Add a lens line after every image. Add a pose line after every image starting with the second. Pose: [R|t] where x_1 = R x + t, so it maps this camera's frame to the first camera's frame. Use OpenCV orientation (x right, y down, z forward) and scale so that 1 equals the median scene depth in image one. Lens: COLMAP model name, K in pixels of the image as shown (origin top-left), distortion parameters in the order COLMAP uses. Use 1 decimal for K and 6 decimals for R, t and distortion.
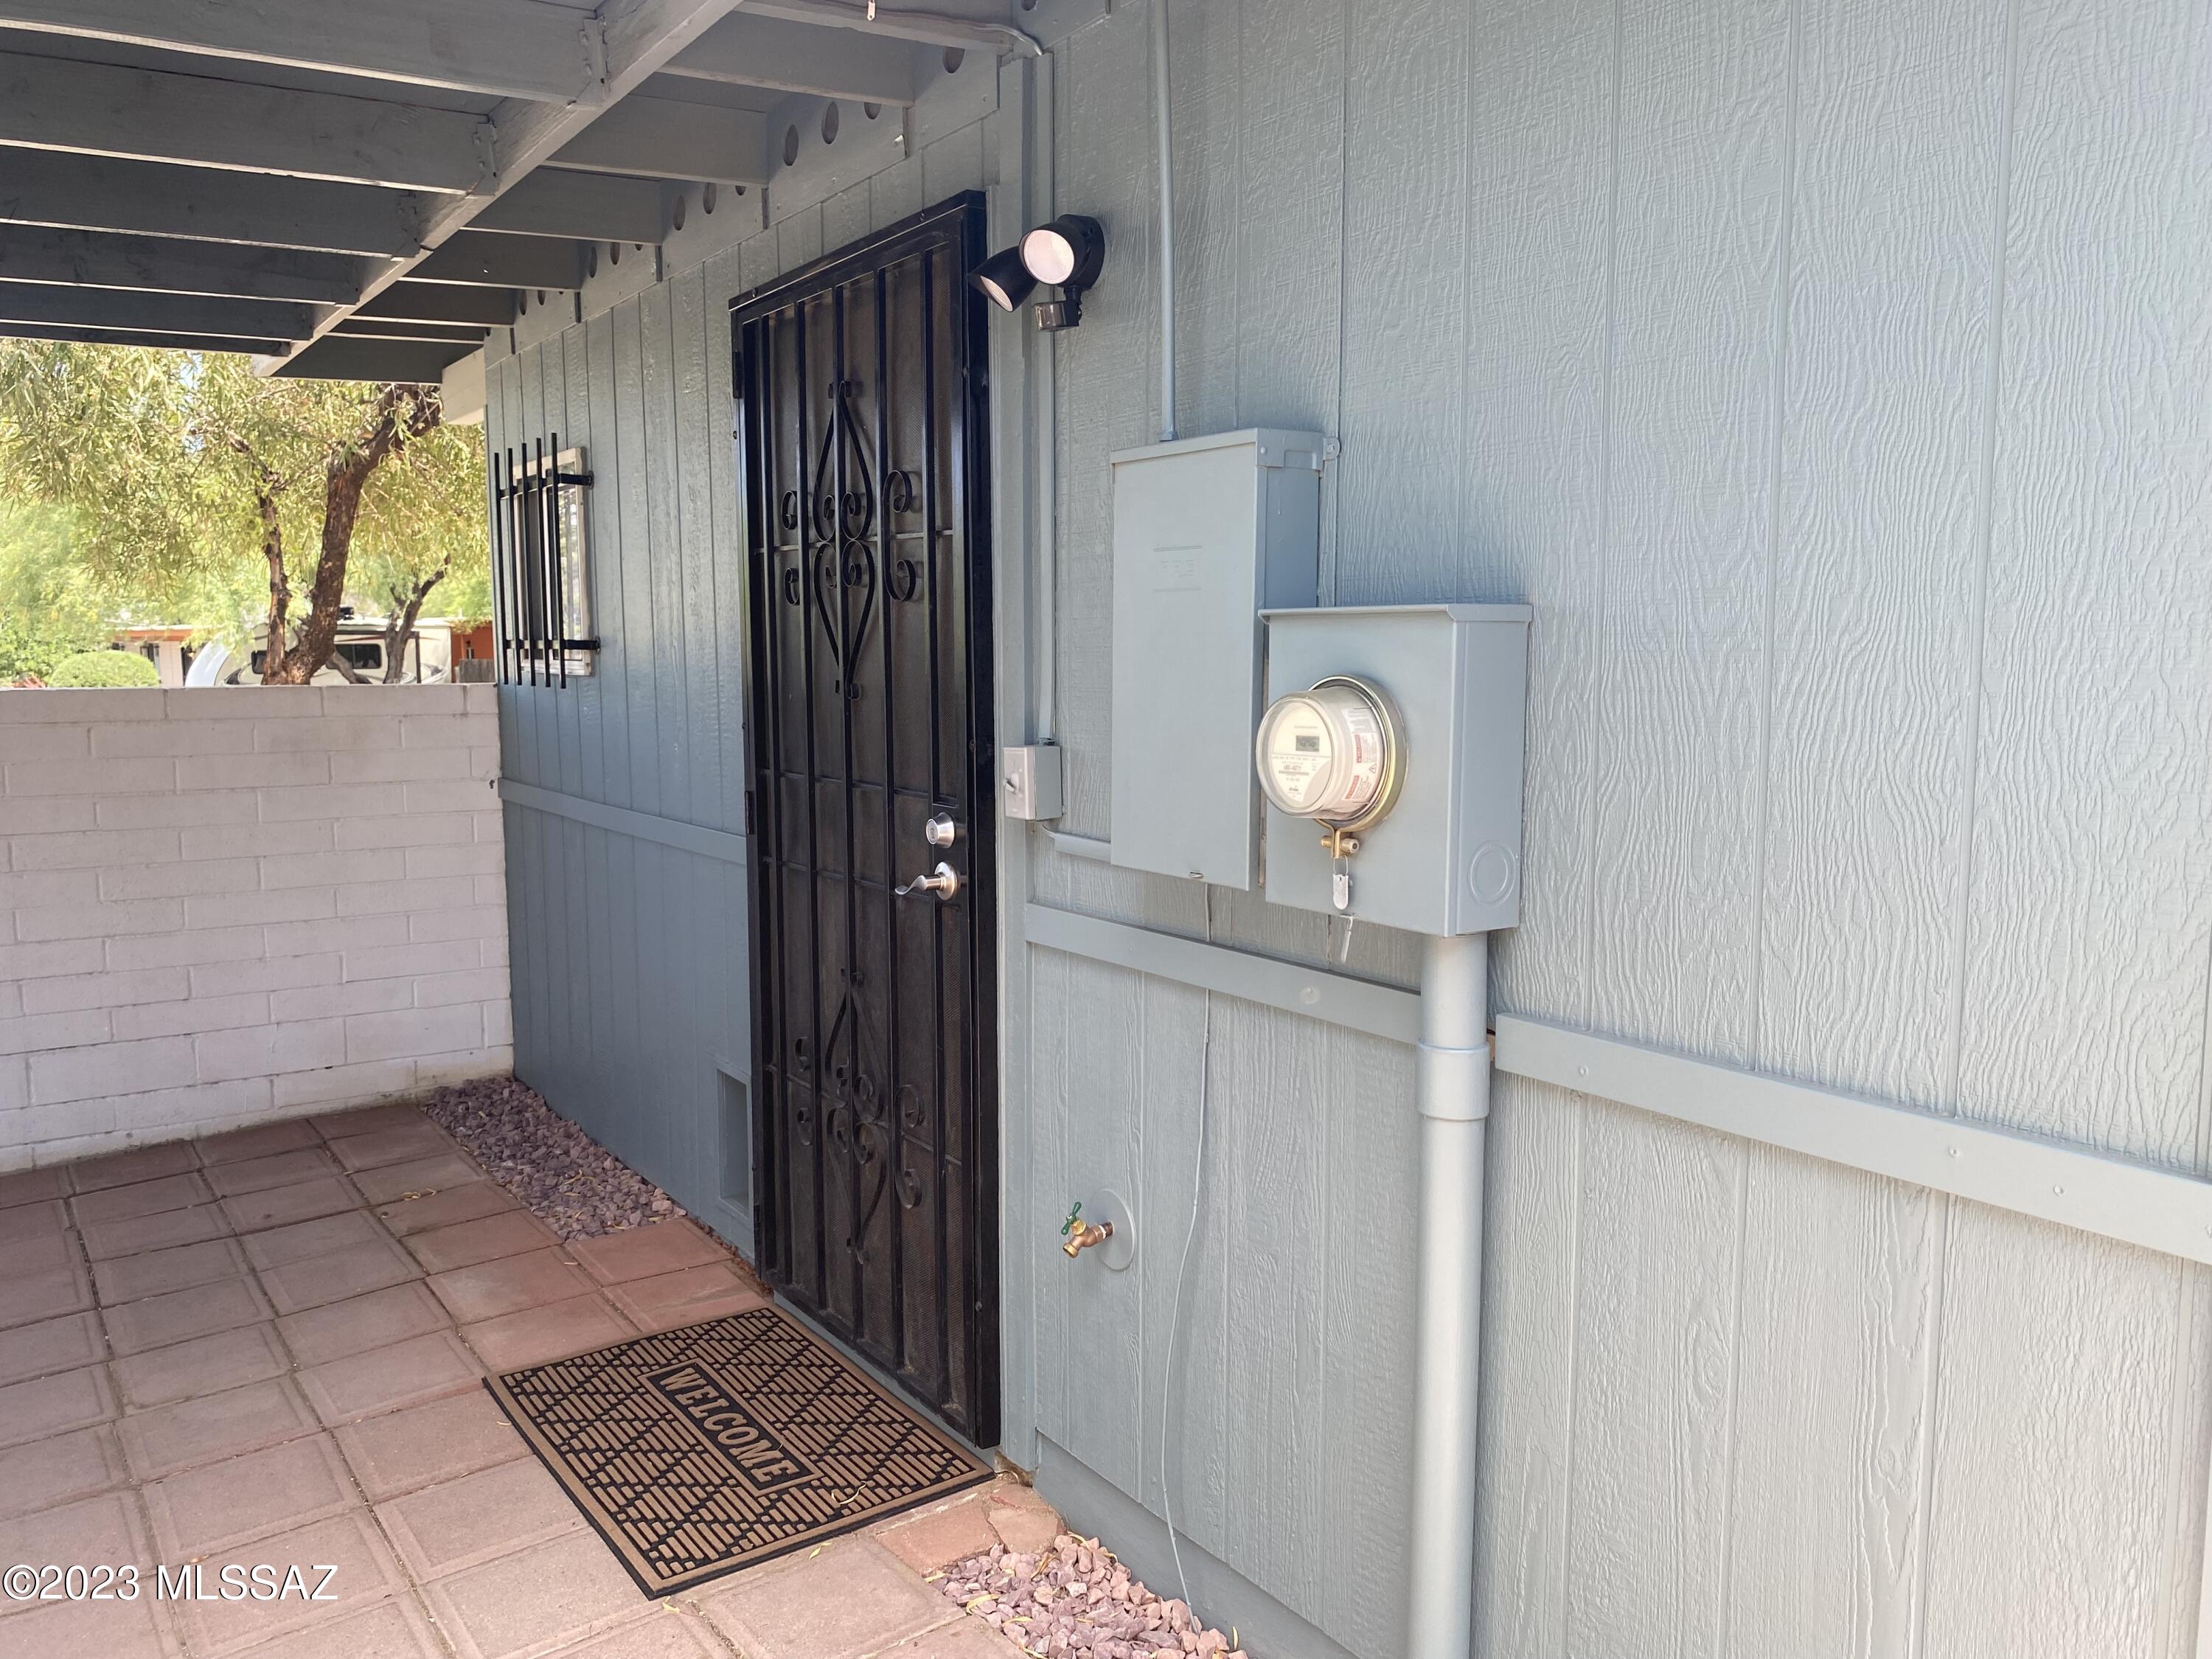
lens RADIAL K [[1703.1, 0, 1095.8], [0, 1703.1, 829.0], [0, 0, 1]] dist [0.050601, -0.038540]
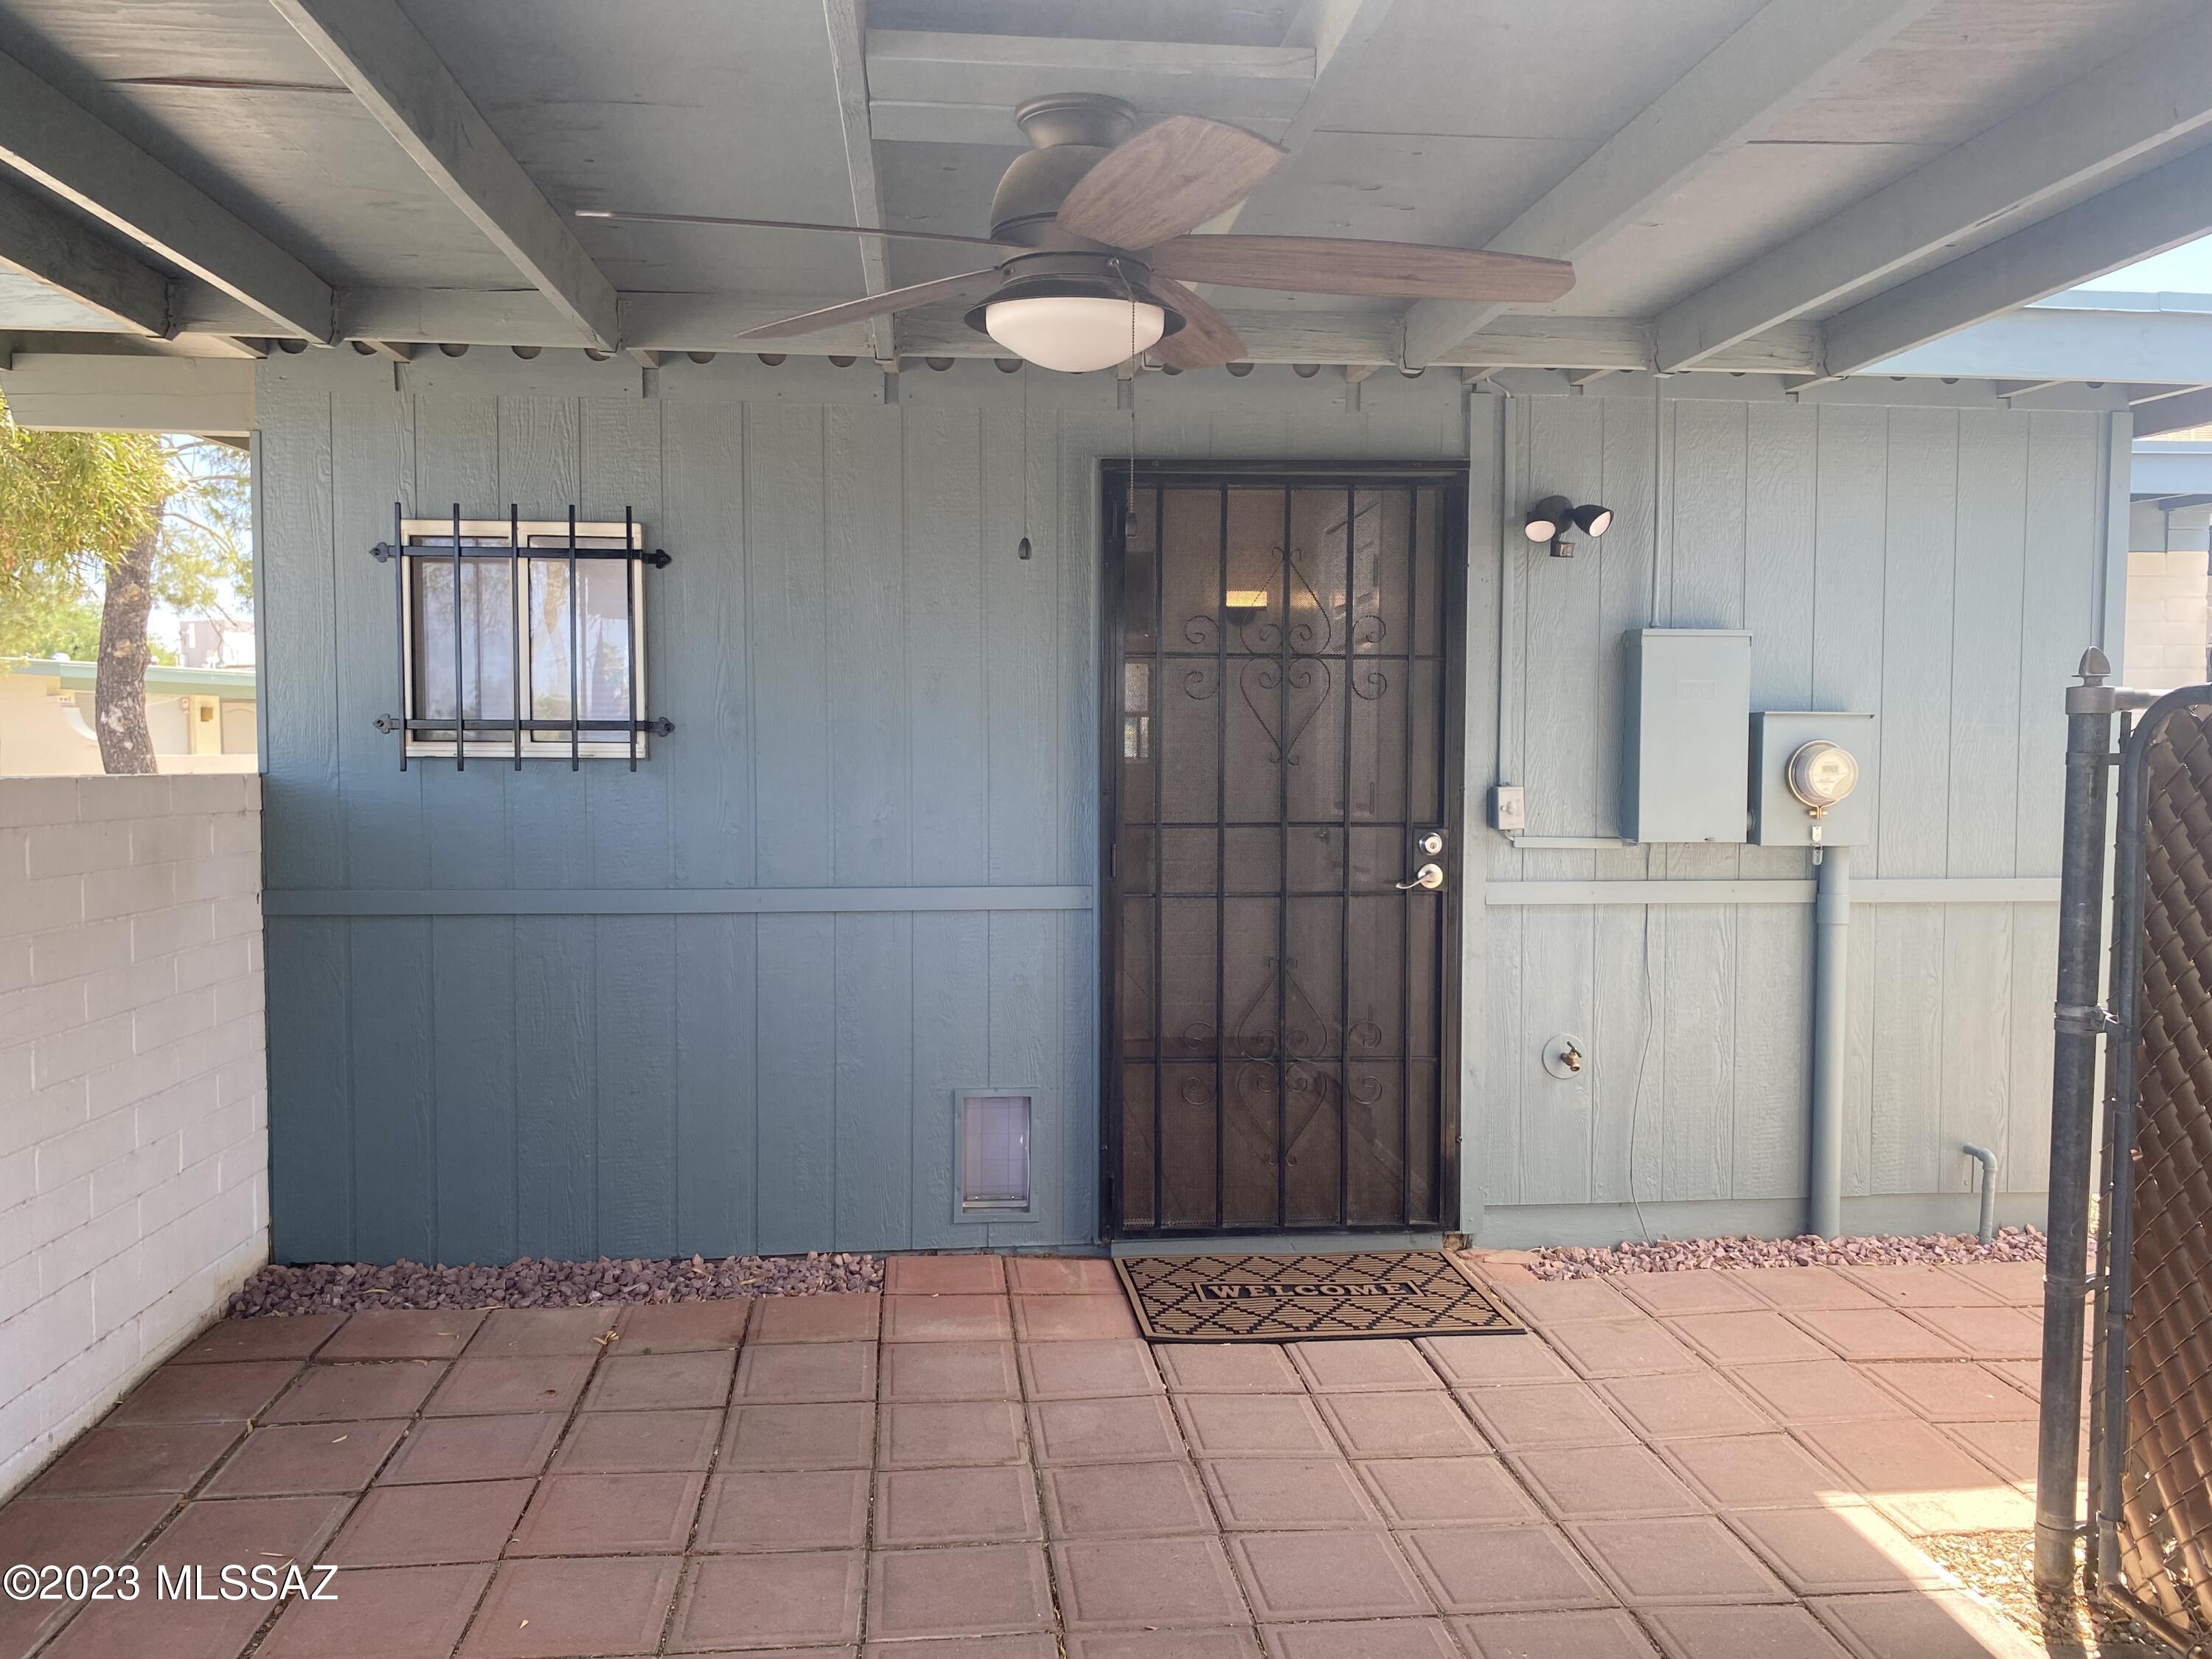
lens RADIAL K [[1636.3, 0, 1103.4], [0, 1636.3, 855.7], [0, 0, 1]] dist [0.065939, -0.143642]
pose [[0.472971, -0.037631, 0.880274, -1.376896], [0.093903, 0.995550, -0.007895, -0.004304], [-0.876060, 0.086395, 0.474400, 0.470745]]
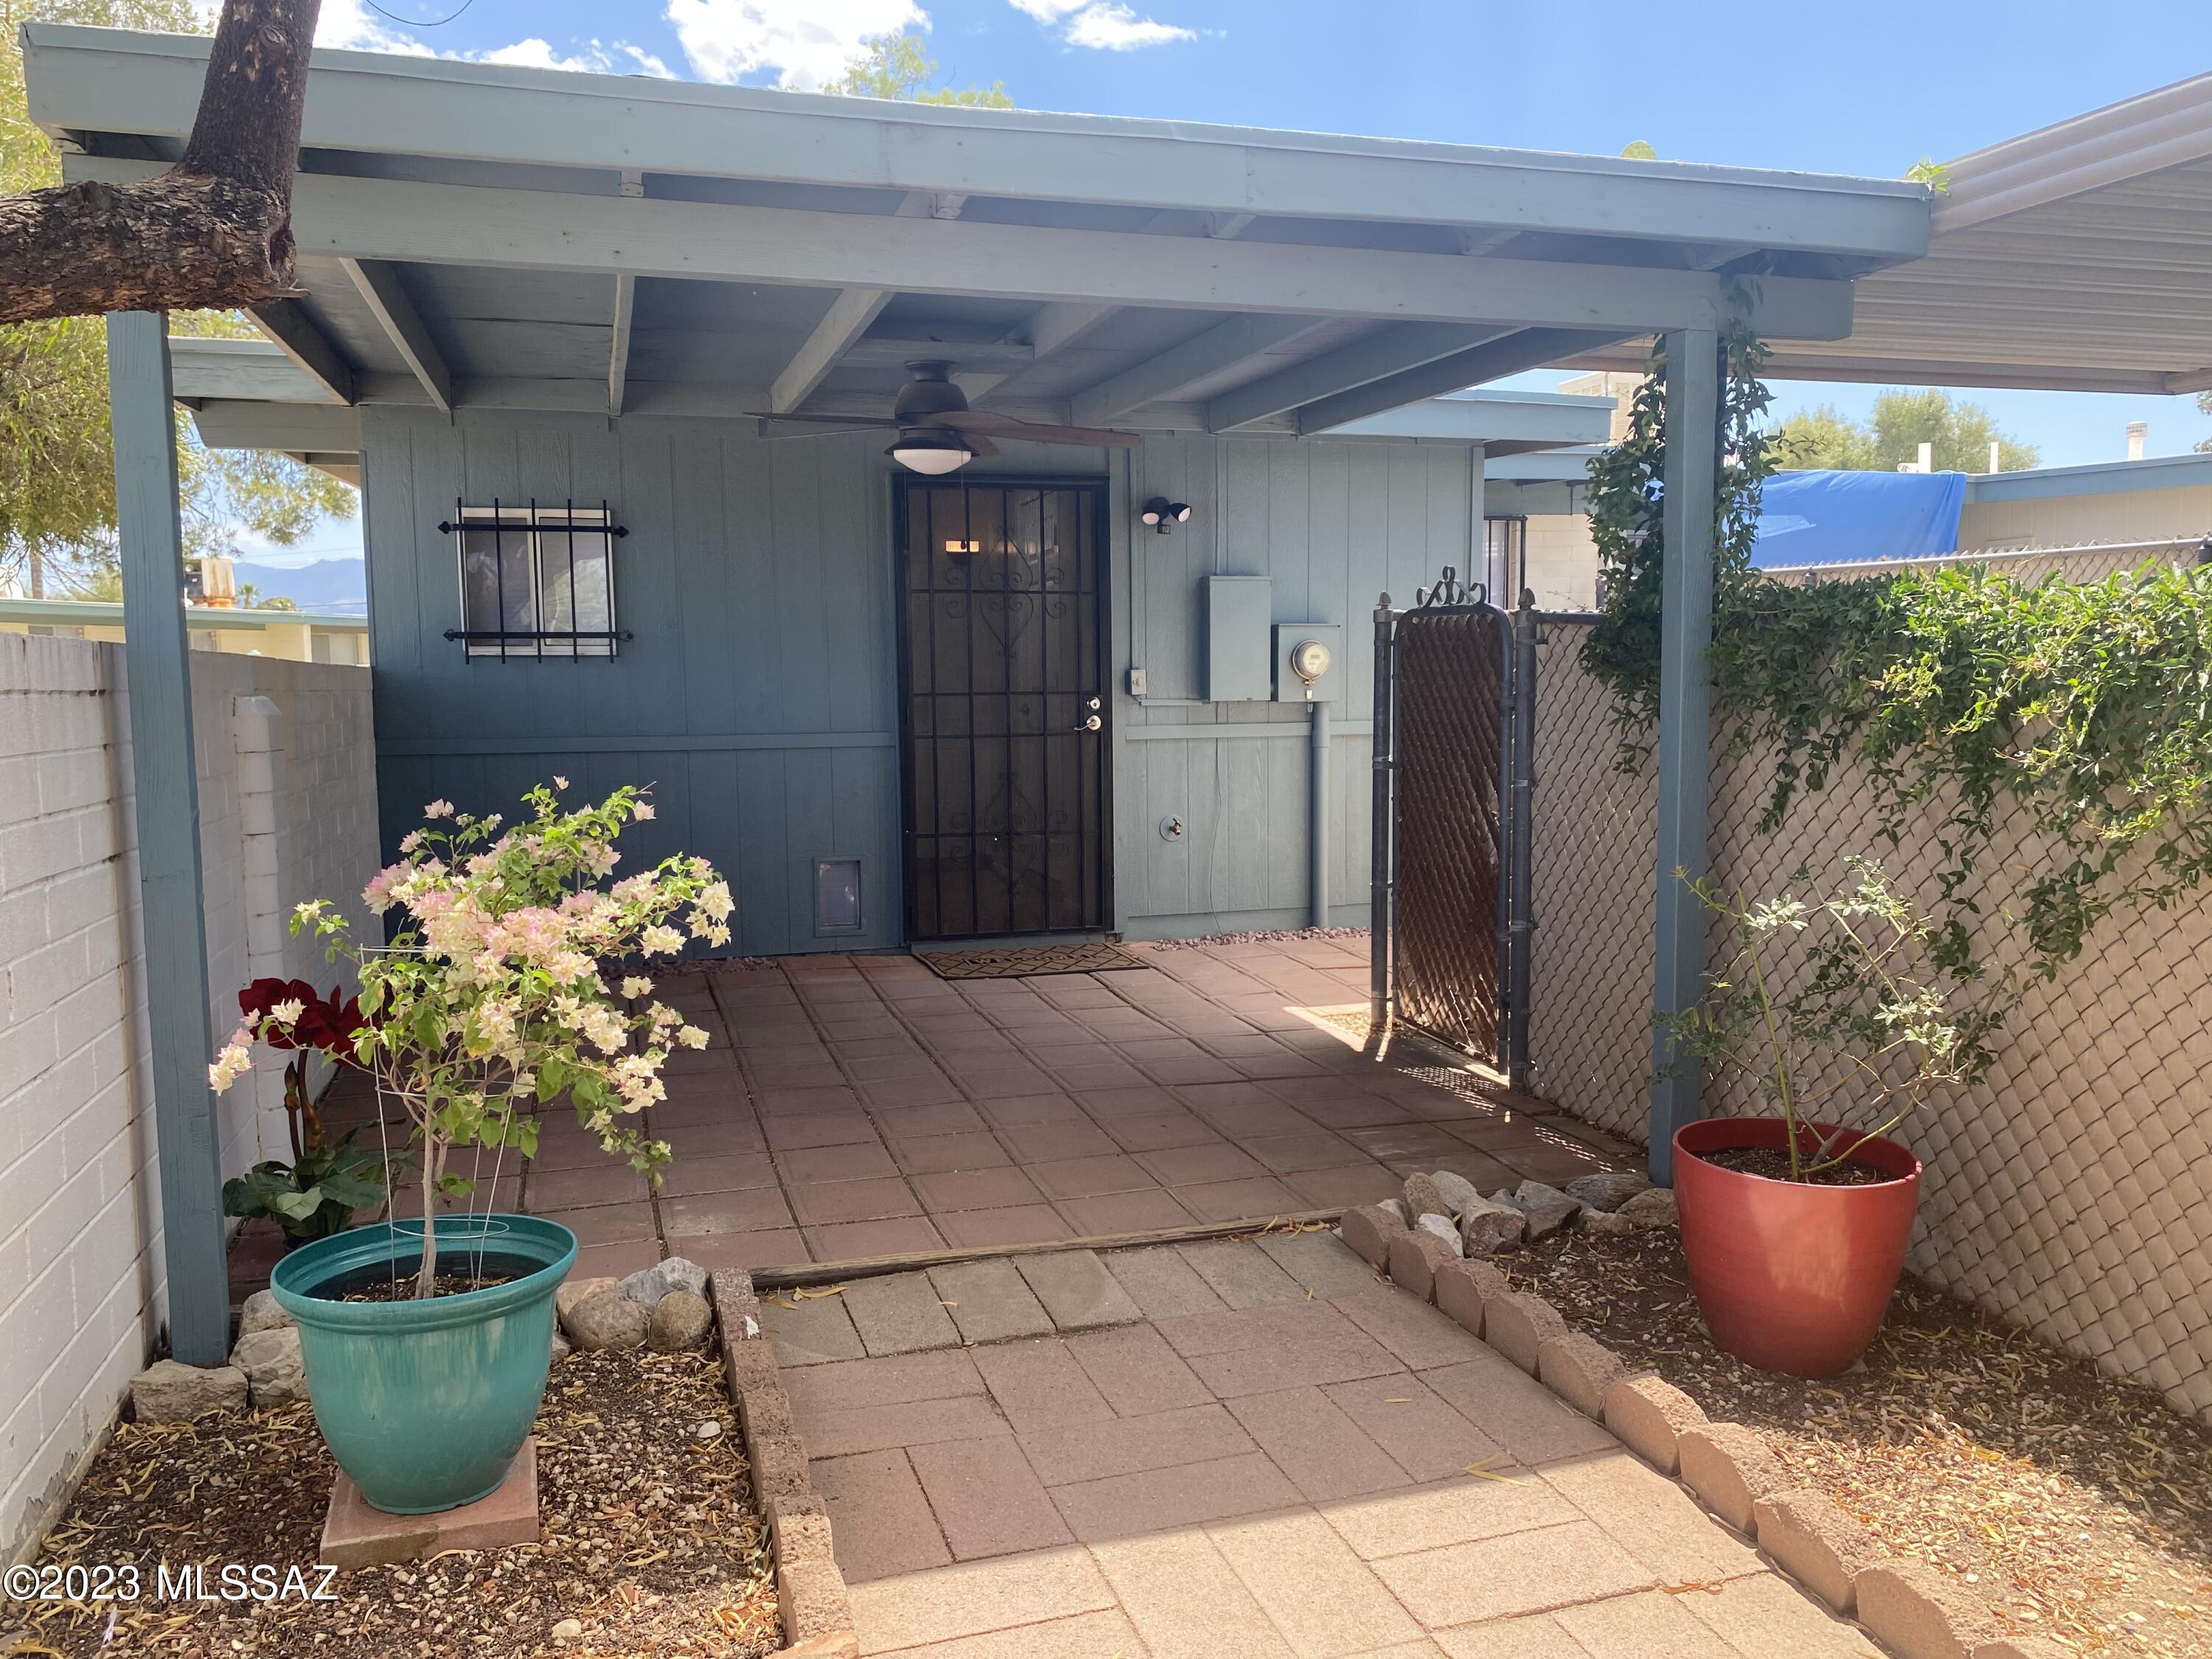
lens RADIAL K [[1633.1, 0, 1082.7], [0, 1633.1, 856.7], [0, 0, 1]] dist [0.109308, -0.143762]
pose [[0.302676, -0.093690, 0.948478, -2.252428], [0.116617, 0.991320, 0.060707, 0.072103], [-0.945932, 0.092235, 0.310974, 0.197290]]
